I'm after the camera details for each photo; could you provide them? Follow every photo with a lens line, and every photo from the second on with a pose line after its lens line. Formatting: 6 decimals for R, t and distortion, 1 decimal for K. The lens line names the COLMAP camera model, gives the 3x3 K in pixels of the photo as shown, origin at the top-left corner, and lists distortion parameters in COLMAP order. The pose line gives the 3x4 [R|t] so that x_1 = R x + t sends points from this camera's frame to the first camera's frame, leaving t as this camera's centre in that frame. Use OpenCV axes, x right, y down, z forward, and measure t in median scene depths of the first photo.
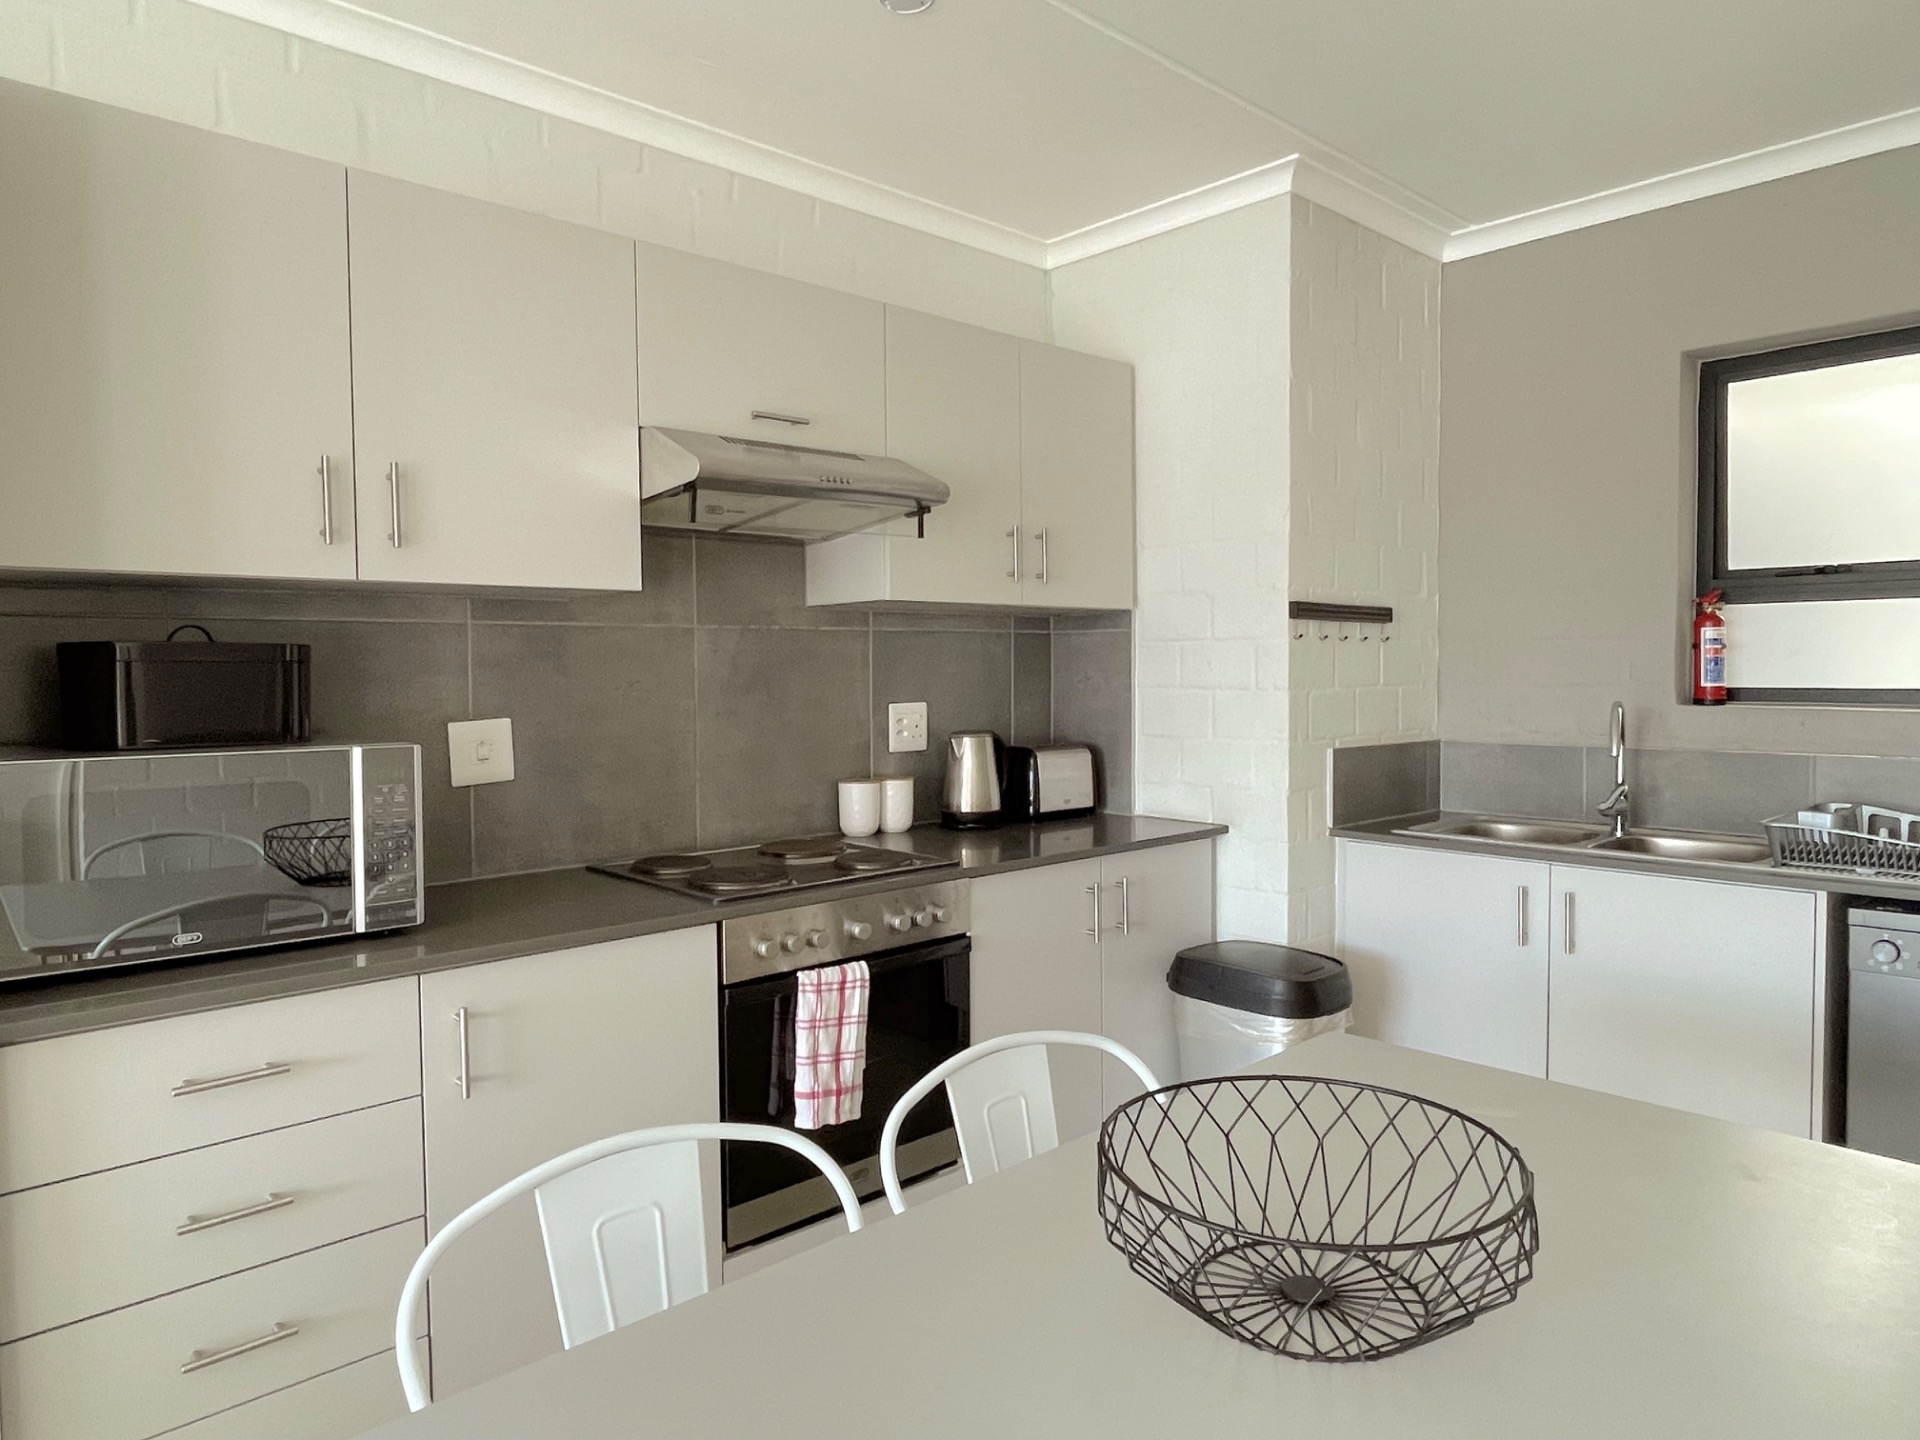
lens RADIAL K [[1223.6, 0, 953.4], [0, 1223.6, 713.5], [0, 0, 1]] dist [-0.008737, 0.003344]
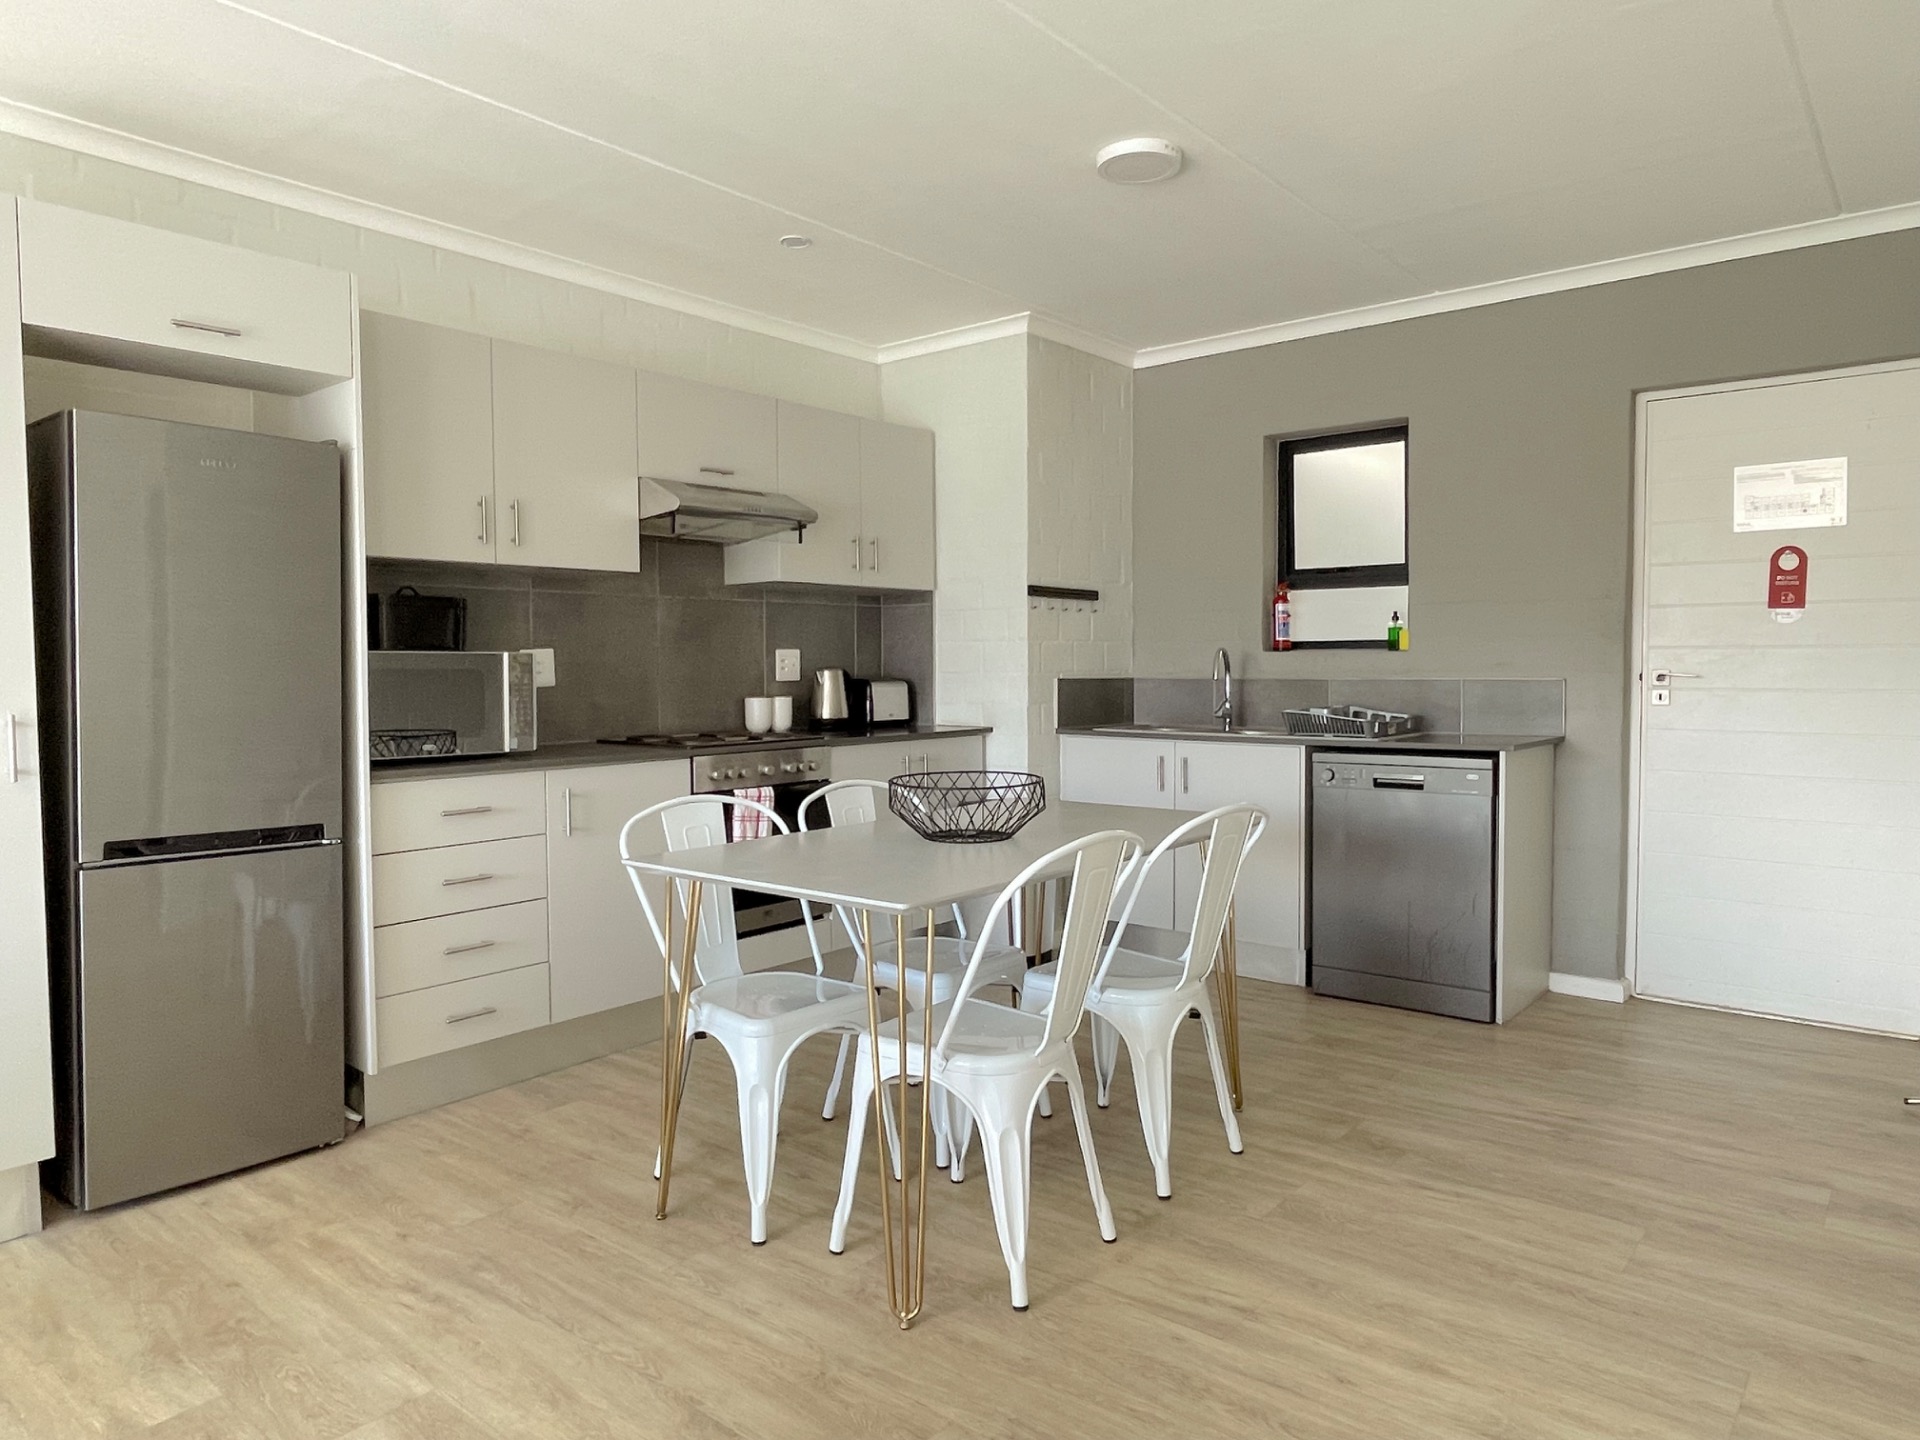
lens RADIAL K [[1223.6, 0, 949.8], [0, 1223.6, 715.2], [0, 0, 1]] dist [-0.008737, 0.003344]
pose [[0.992294, -0.002802, 0.123877, -0.027953], [0.002421, 0.999992, 0.003224, 0.075320], [-0.123885, -0.002899, 0.992292, -0.597173]]
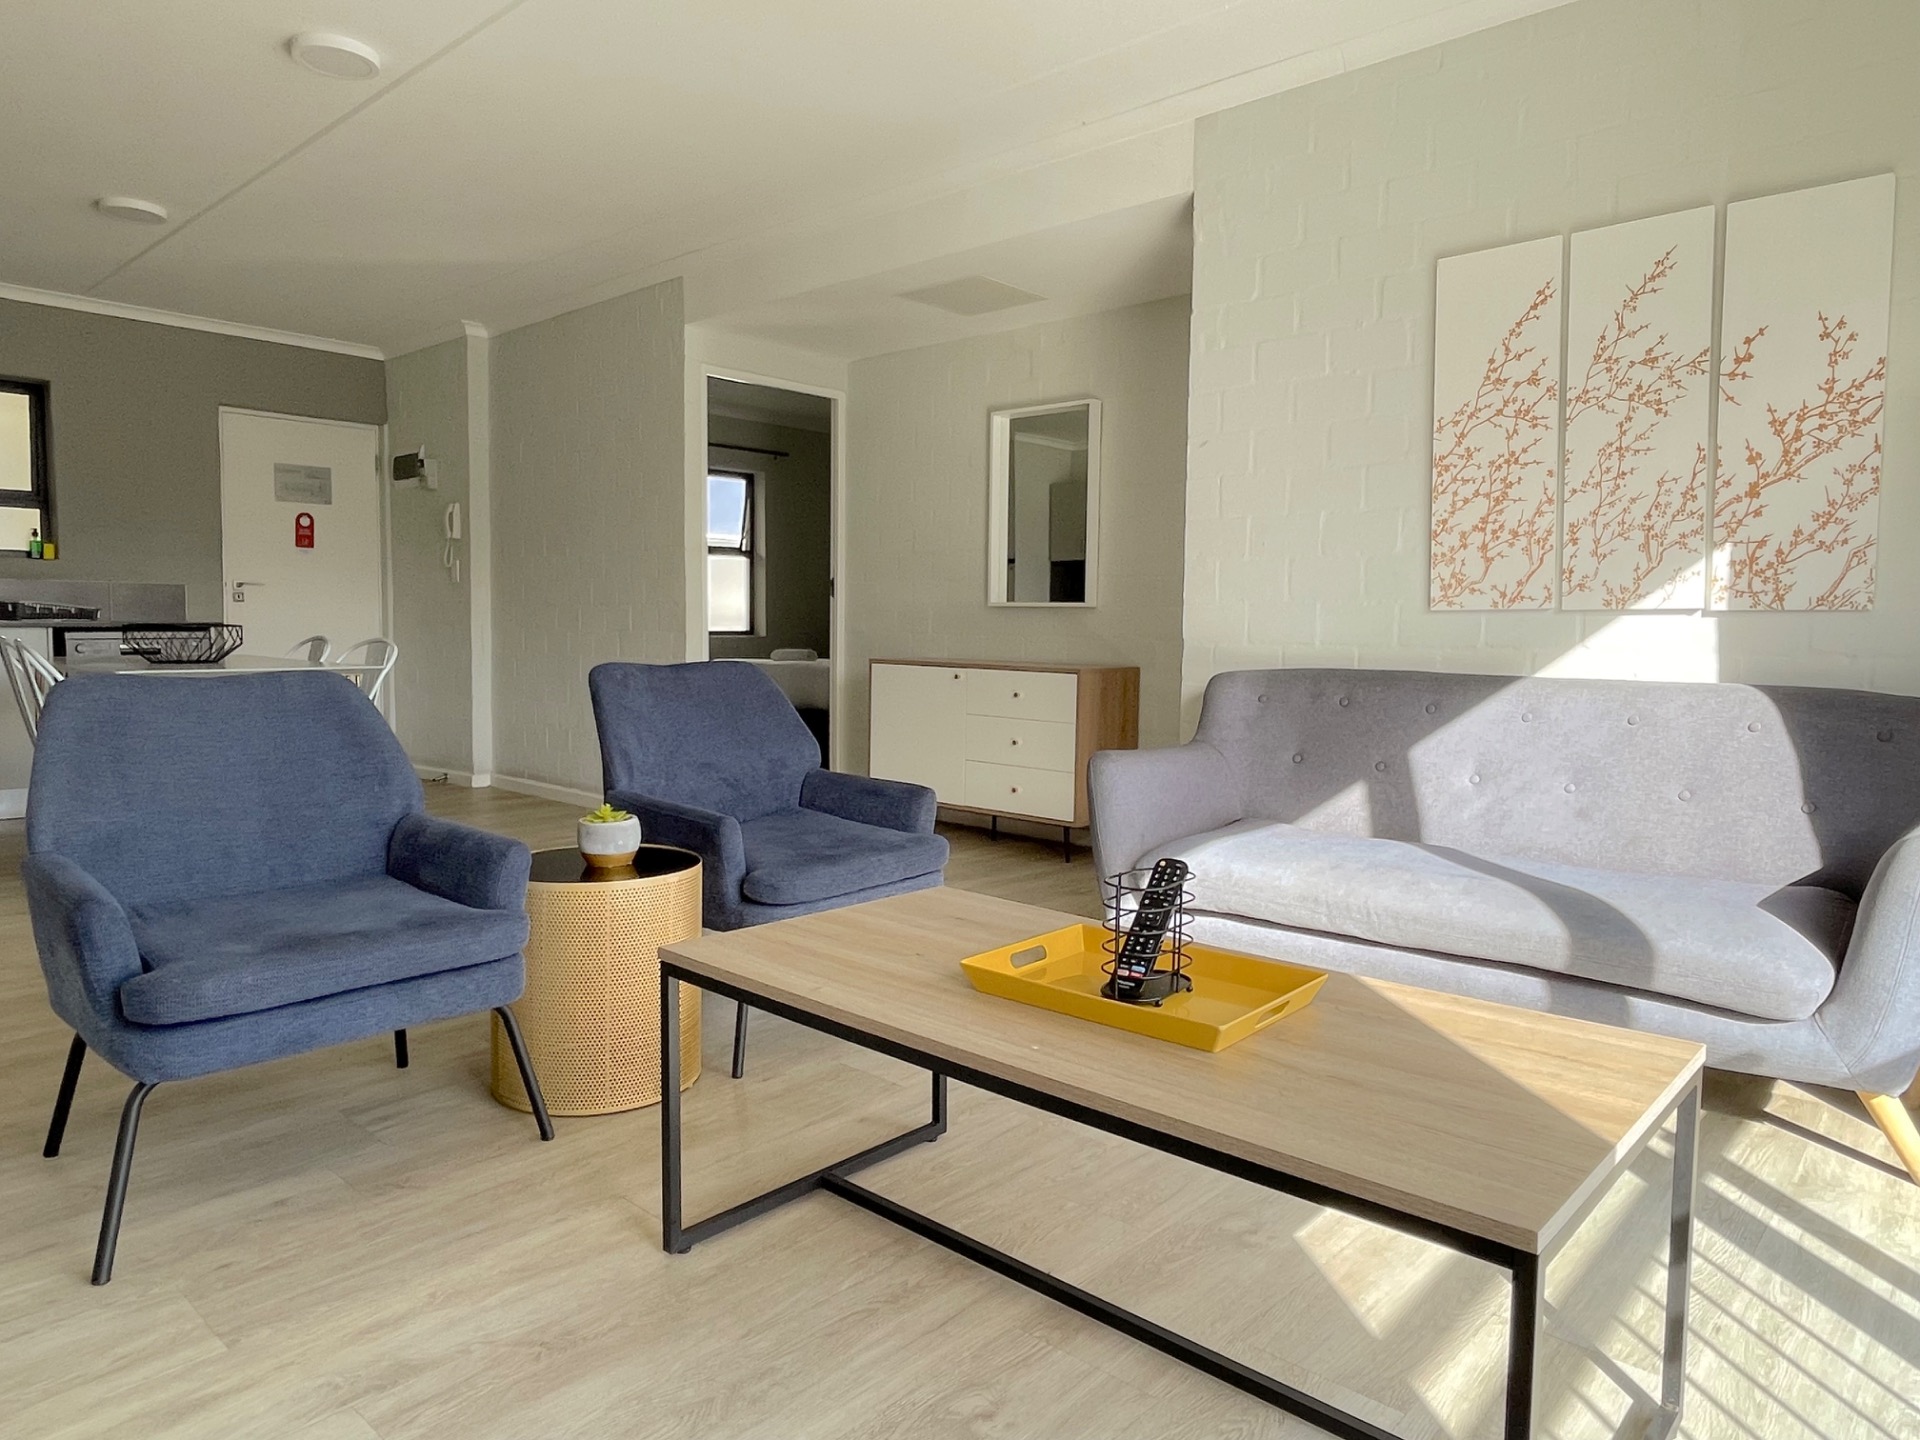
lens RADIAL K [[1223.6, 0, 955.3], [0, 1223.6, 712.7], [0, 0, 1]] dist [-0.008737, 0.003344]
pose [[-0.073407, -0.065405, 0.995155, -1.444052], [0.031630, 0.997193, 0.067872, 0.165132], [-0.996800, 0.036459, -0.071132, -0.472260]]
